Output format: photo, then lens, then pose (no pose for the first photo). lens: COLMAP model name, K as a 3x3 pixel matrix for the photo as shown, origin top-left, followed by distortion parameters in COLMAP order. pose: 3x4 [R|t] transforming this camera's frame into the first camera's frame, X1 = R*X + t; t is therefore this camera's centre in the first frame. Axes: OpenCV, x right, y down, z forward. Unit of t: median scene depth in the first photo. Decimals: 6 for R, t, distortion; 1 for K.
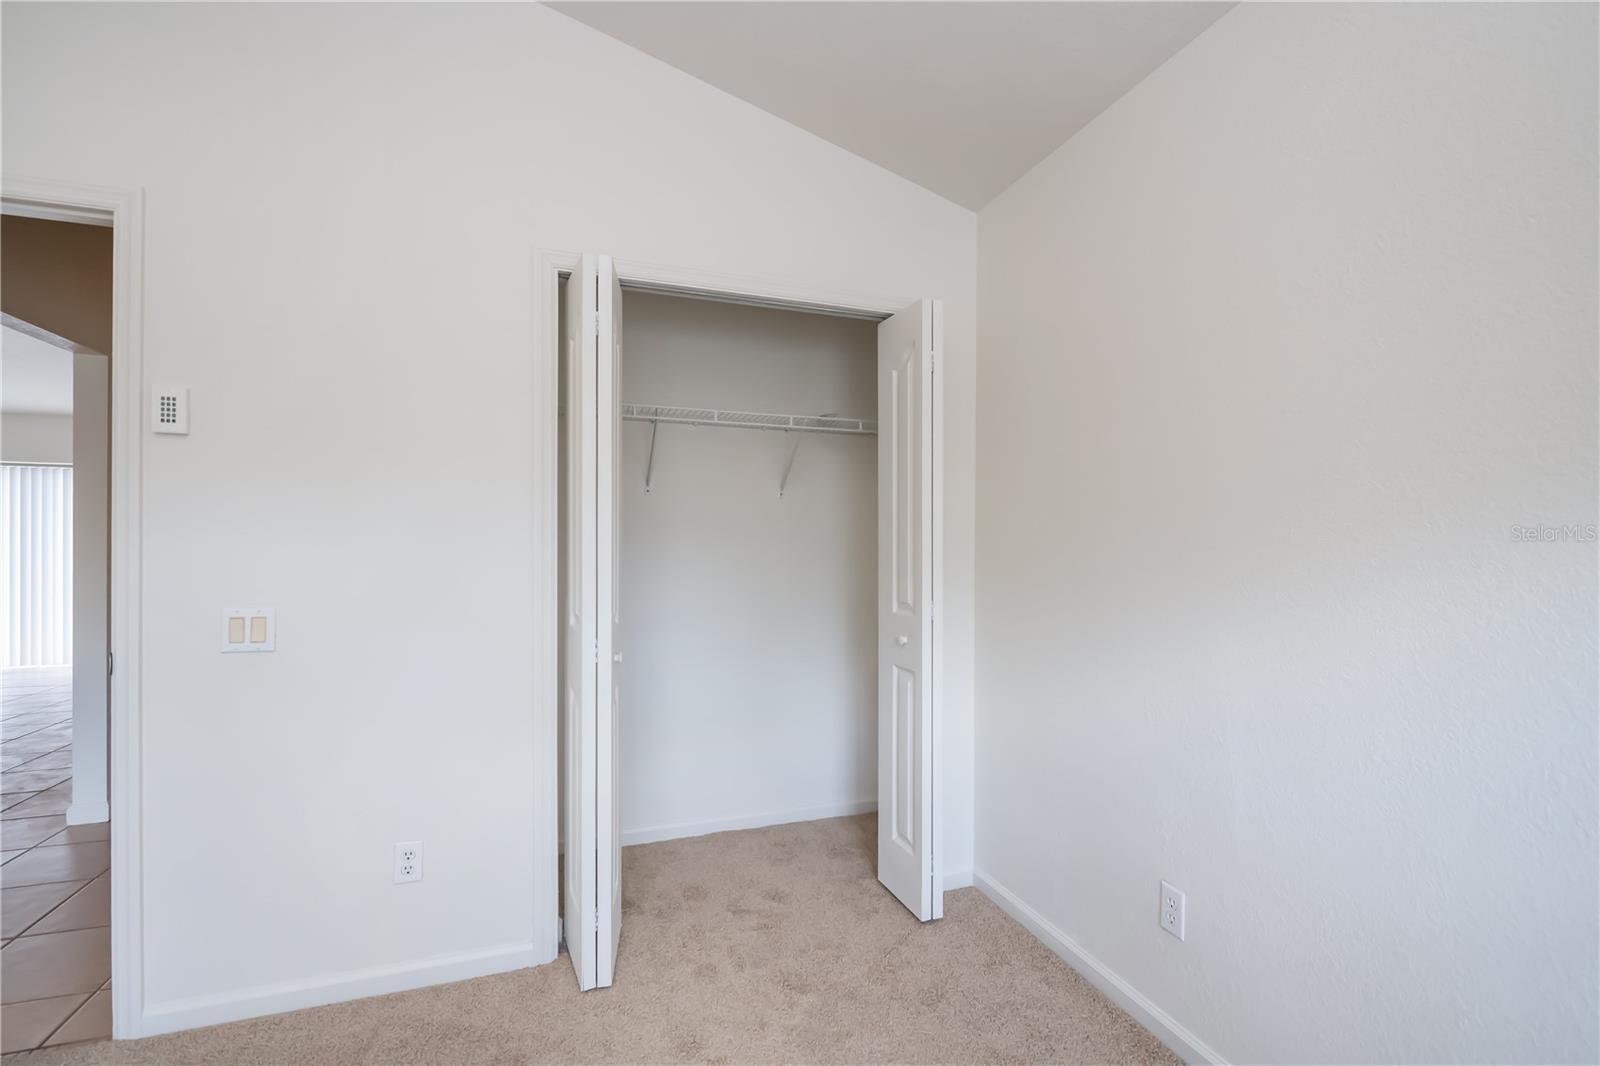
lens RADIAL K [[682.0, 0, 807.1], [0, 682.0, 539.4], [0, 0, 1]] dist [-0.012132, 0.000253]
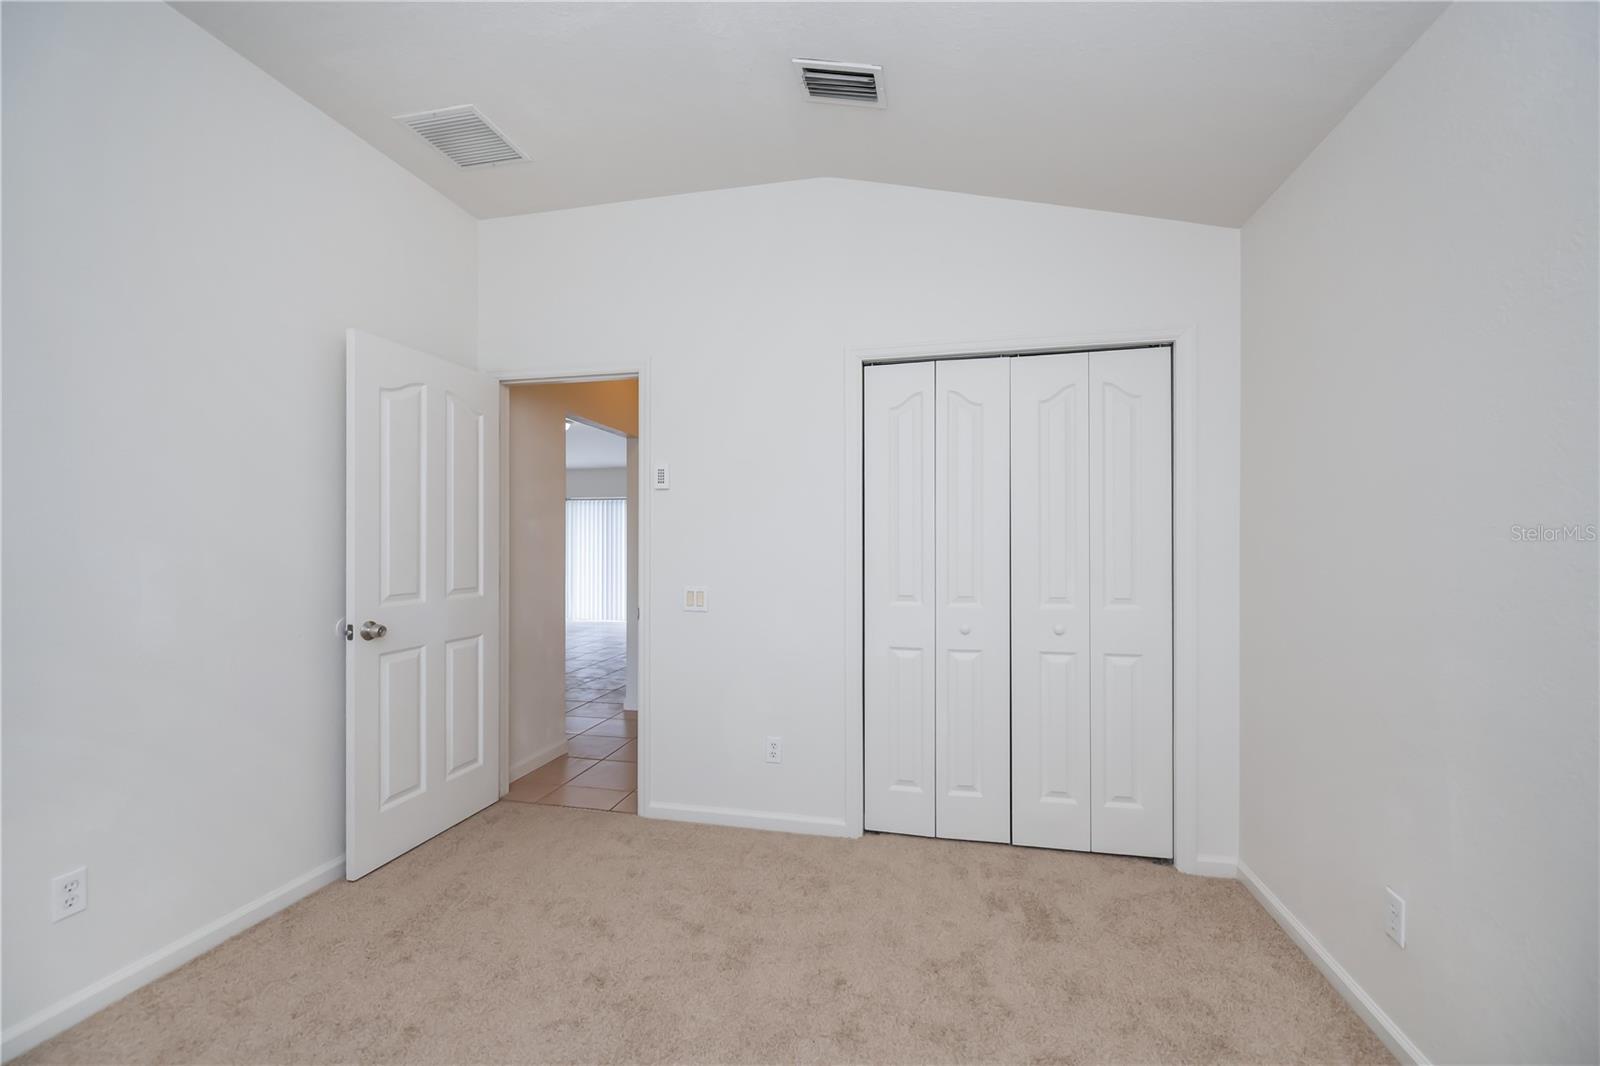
lens RADIAL K [[646.5, 0, 809.1], [0, 646.5, 540.7], [0, 0, 1]] dist [-0.000362, -0.003104]
pose [[0.845562, -0.008912, -0.533803, 0.285898], [0.004413, 0.999943, -0.009704, 0.001391], [0.533859, 0.005850, 0.845553, -0.233303]]
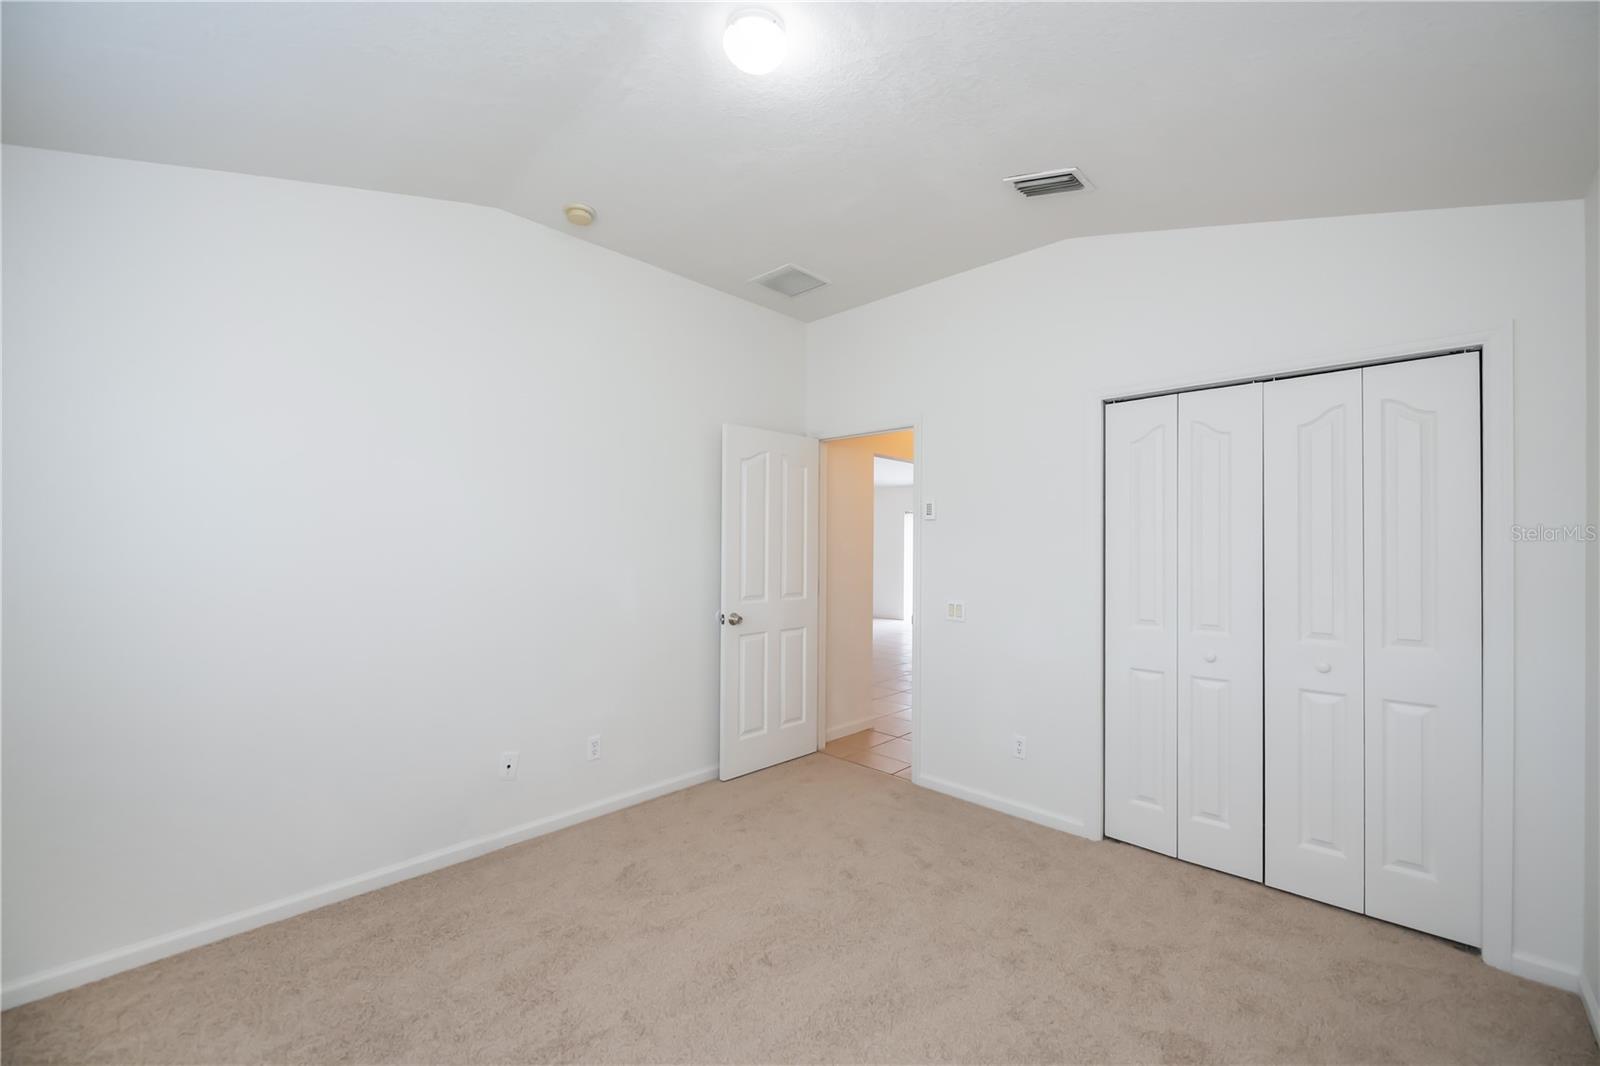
lens RADIAL K [[646.5, 0, 796.1], [0, 646.5, 536.0], [0, 0, 1]] dist [-0.000362, -0.003104]
pose [[0.433476, -0.016656, -0.901011, 0.704106], [-0.008040, 0.999718, -0.022348, -0.044594], [0.901129, 0.016931, 0.433220, -0.294089]]
